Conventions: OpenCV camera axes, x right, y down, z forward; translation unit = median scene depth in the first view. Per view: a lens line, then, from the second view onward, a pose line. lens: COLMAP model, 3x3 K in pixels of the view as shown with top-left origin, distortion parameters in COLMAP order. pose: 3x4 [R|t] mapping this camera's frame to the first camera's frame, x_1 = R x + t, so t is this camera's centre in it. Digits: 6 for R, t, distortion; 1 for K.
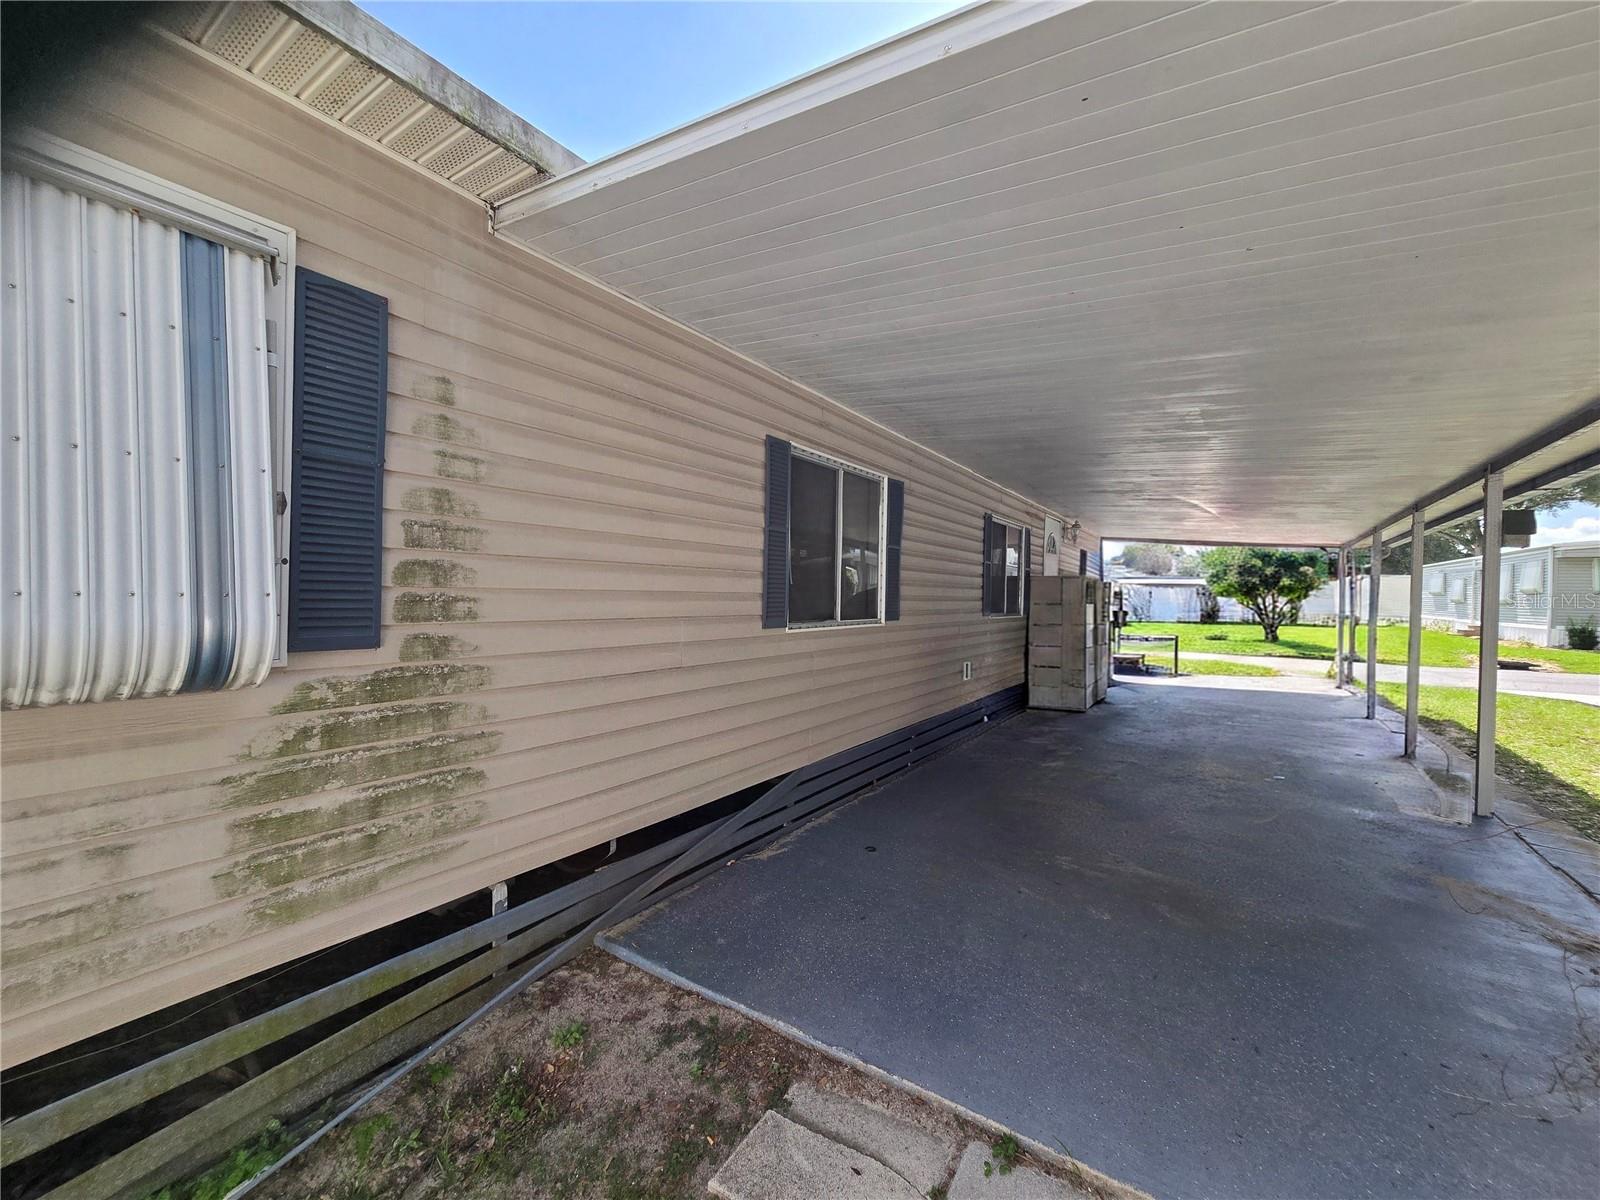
lens RADIAL K [[660.8, 0, 798.3], [0, 660.8, 600.9], [0, 0, 1]] dist [-0.000217, 0.000429]
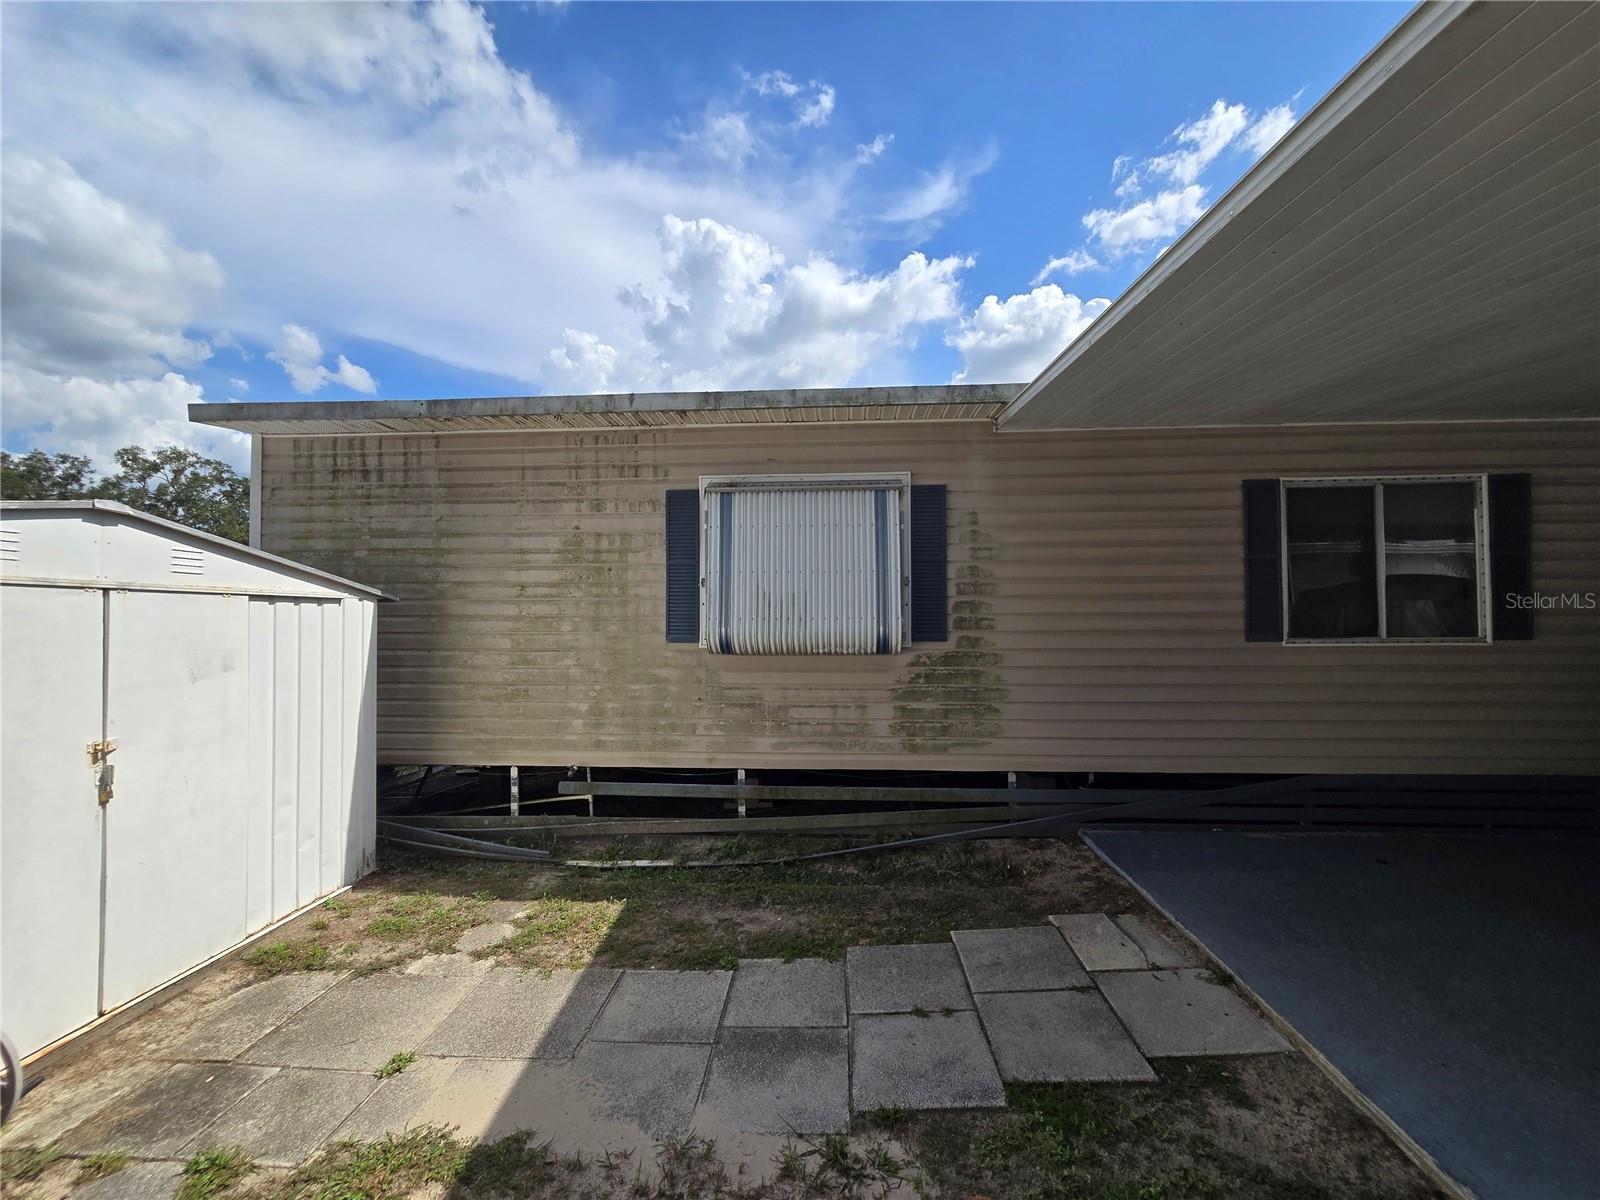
lens RADIAL K [[660.8, 0, 798.3], [0, 660.8, 600.9], [0, 0, 1]] dist [-0.000217, 0.000429]
pose [[0.497663, -0.040388, -0.866430, 0.950611], [0.005631, 0.999045, -0.043335, 0.025852], [0.867352, 0.016687, 0.497415, -0.486643]]
